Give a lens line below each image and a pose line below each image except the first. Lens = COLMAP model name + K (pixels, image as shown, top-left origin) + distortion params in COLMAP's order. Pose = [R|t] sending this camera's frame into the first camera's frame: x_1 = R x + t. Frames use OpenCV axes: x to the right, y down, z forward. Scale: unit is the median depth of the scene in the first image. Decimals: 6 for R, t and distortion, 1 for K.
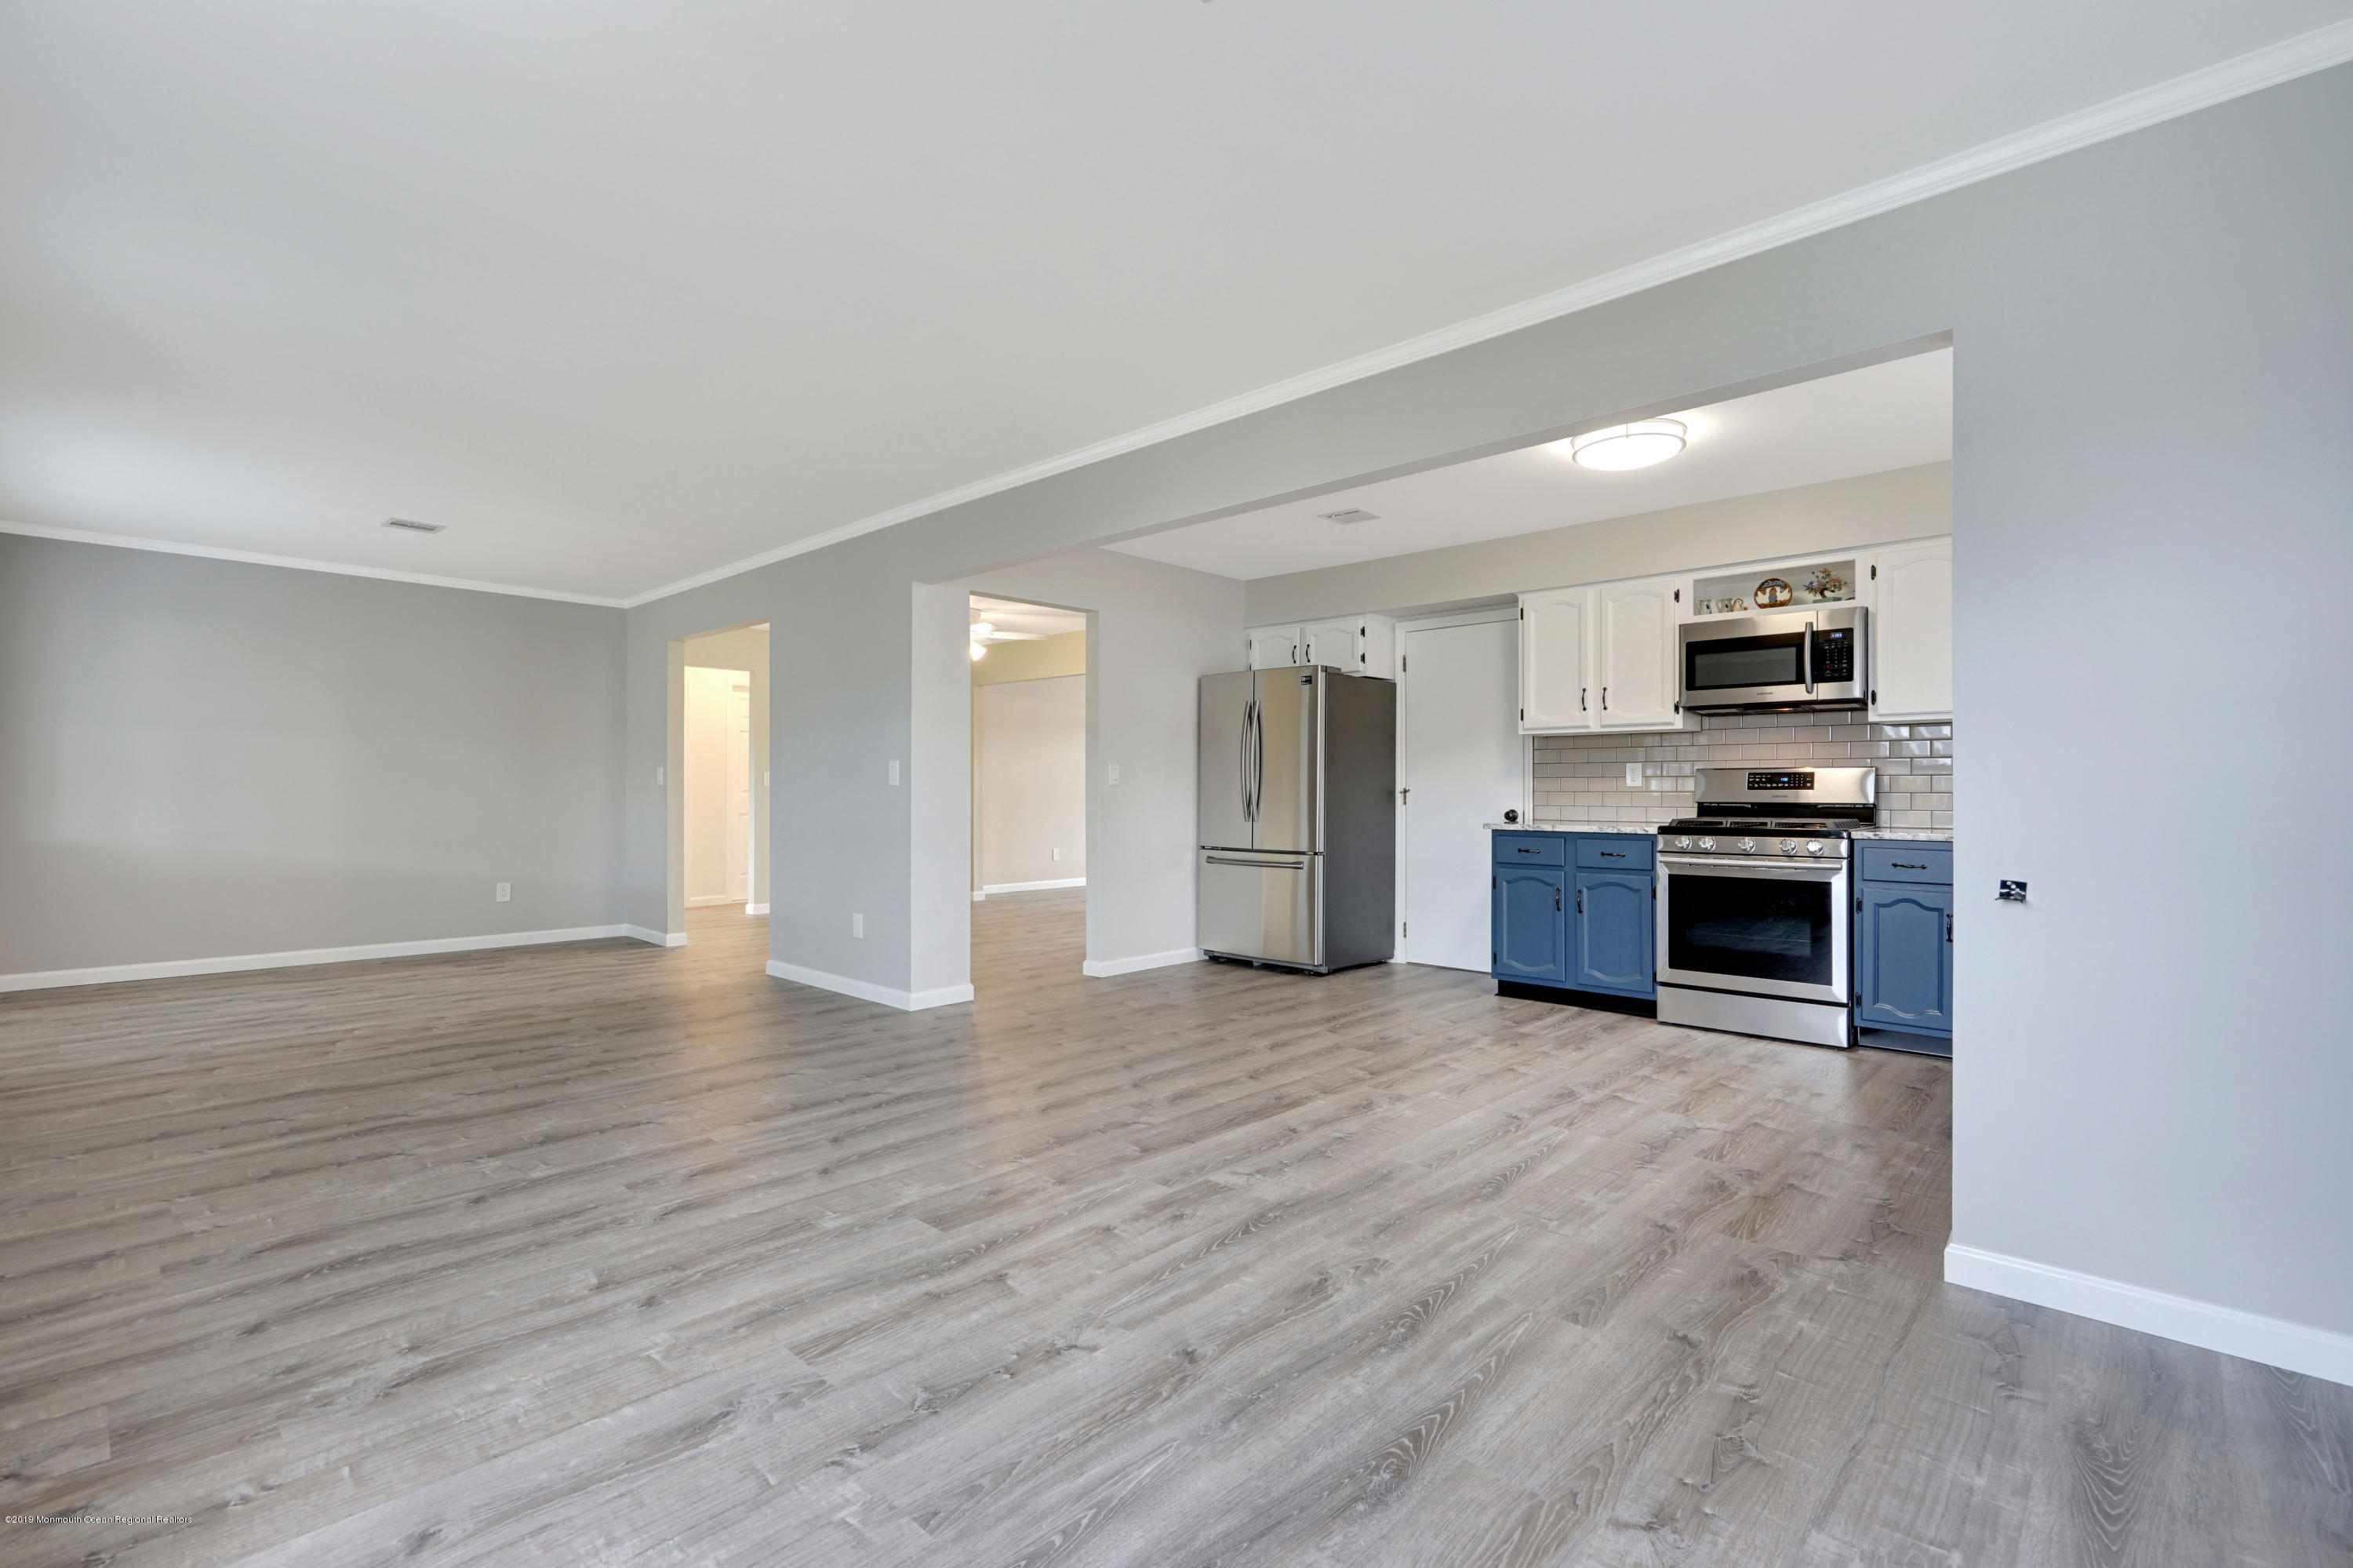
lens RADIAL K [[1062.3, 0, 1176.5], [0, 1062.3, 784.0], [0, 0, 1]] dist [0.000182, 0.001798]
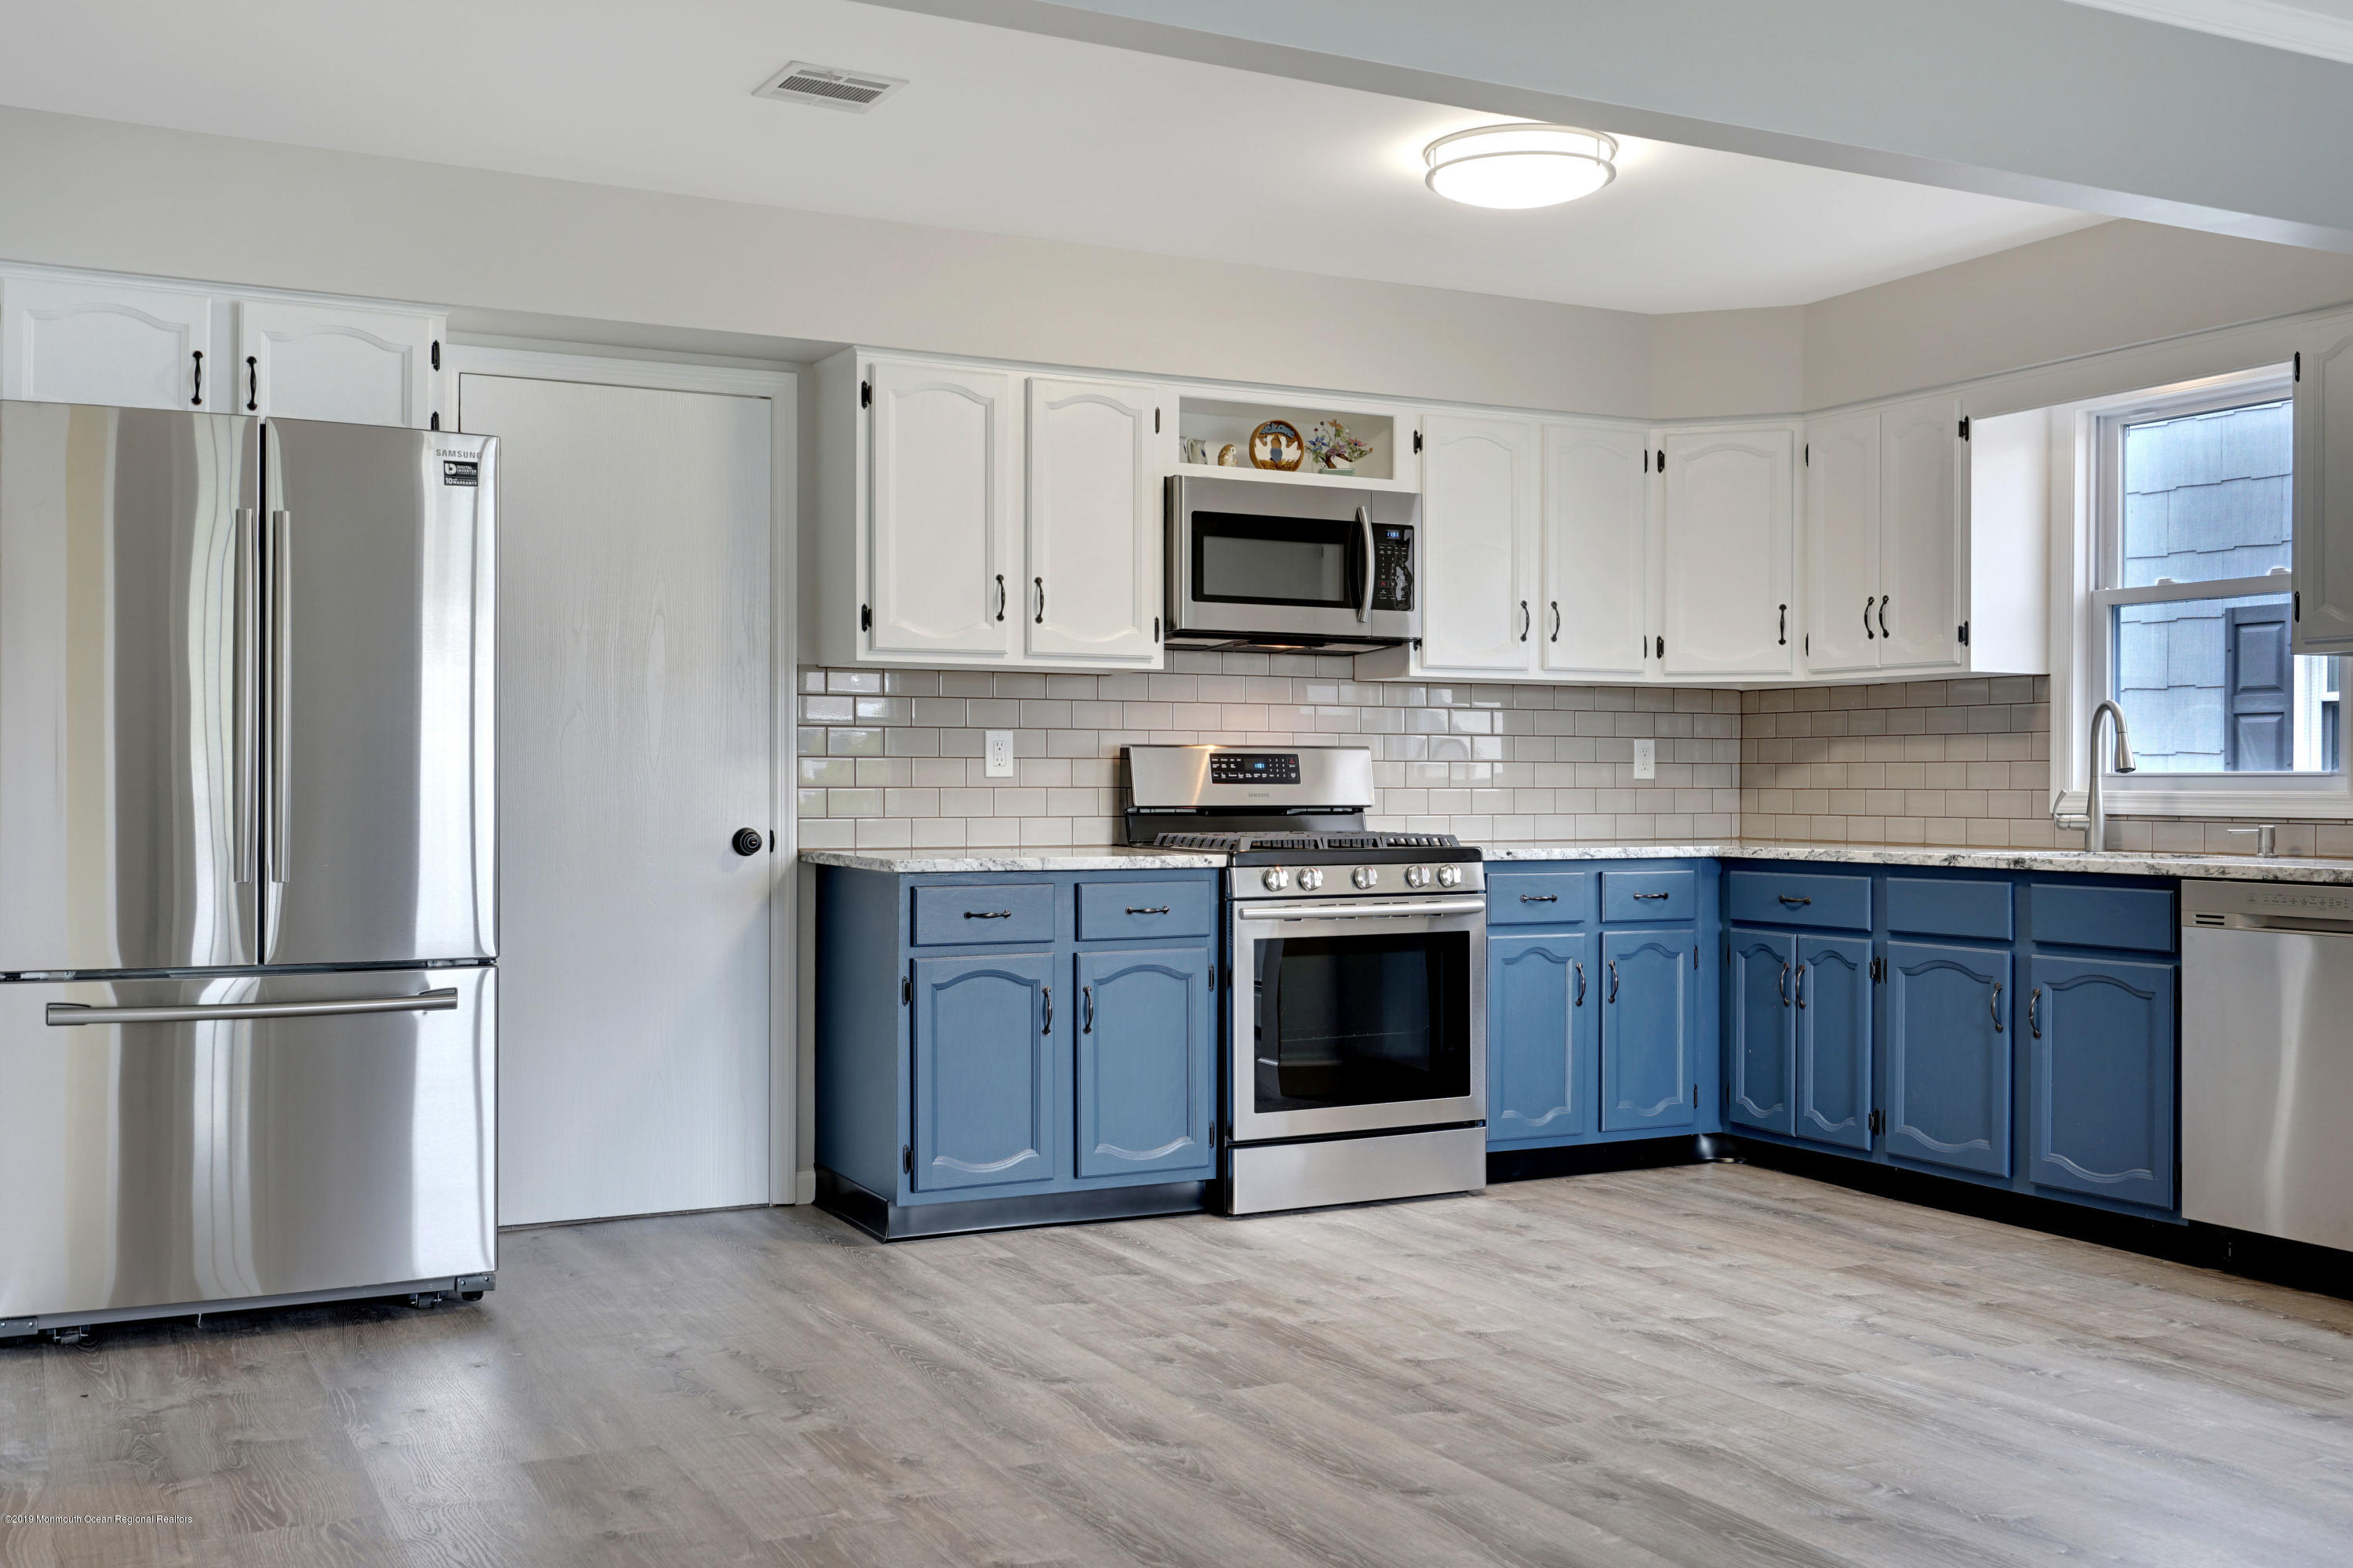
lens RADIAL K [[2175.8, 0, 1173.7], [0, 2175.8, 804.5], [0, 0, 1]] dist [0.009532, 0.001886]
pose [[0.338747, -0.007725, 0.940846, -0.580146], [-0.006680, 0.999921, 0.010616, 0.004446], [-0.940854, -0.009881, 0.338669, 0.648219]]
